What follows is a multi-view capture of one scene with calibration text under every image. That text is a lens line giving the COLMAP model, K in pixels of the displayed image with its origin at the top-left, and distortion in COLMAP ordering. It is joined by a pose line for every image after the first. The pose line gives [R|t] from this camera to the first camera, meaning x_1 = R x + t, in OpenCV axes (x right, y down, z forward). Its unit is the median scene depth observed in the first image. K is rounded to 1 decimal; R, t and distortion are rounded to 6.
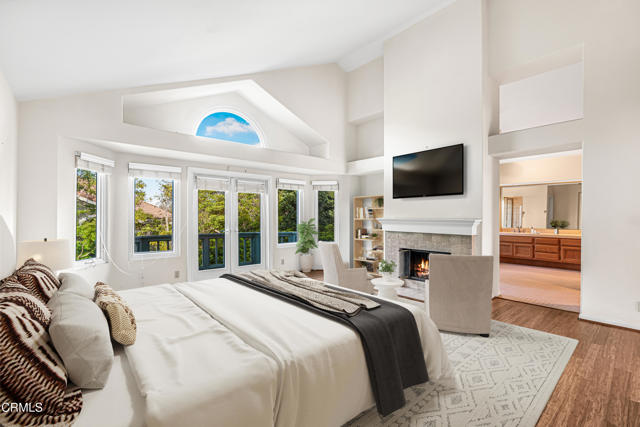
lens RADIAL K [[281.2, 0, 320.3], [0, 281.2, 213.4], [0, 0, 1]] dist [0.000135, -0.001332]
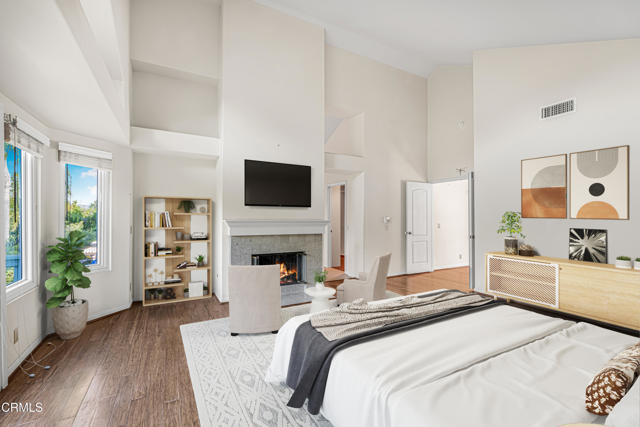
lens RADIAL K [[281.2, 0, 320.8], [0, 281.2, 217.8], [0, 0, 1]] dist [0.000135, -0.001332]
pose [[0.197273, 0.004968, 0.980336, -0.504654], [-0.005225, 0.999978, -0.004016, 0.013642], [-0.980335, -0.004330, 0.197295, 0.620167]]
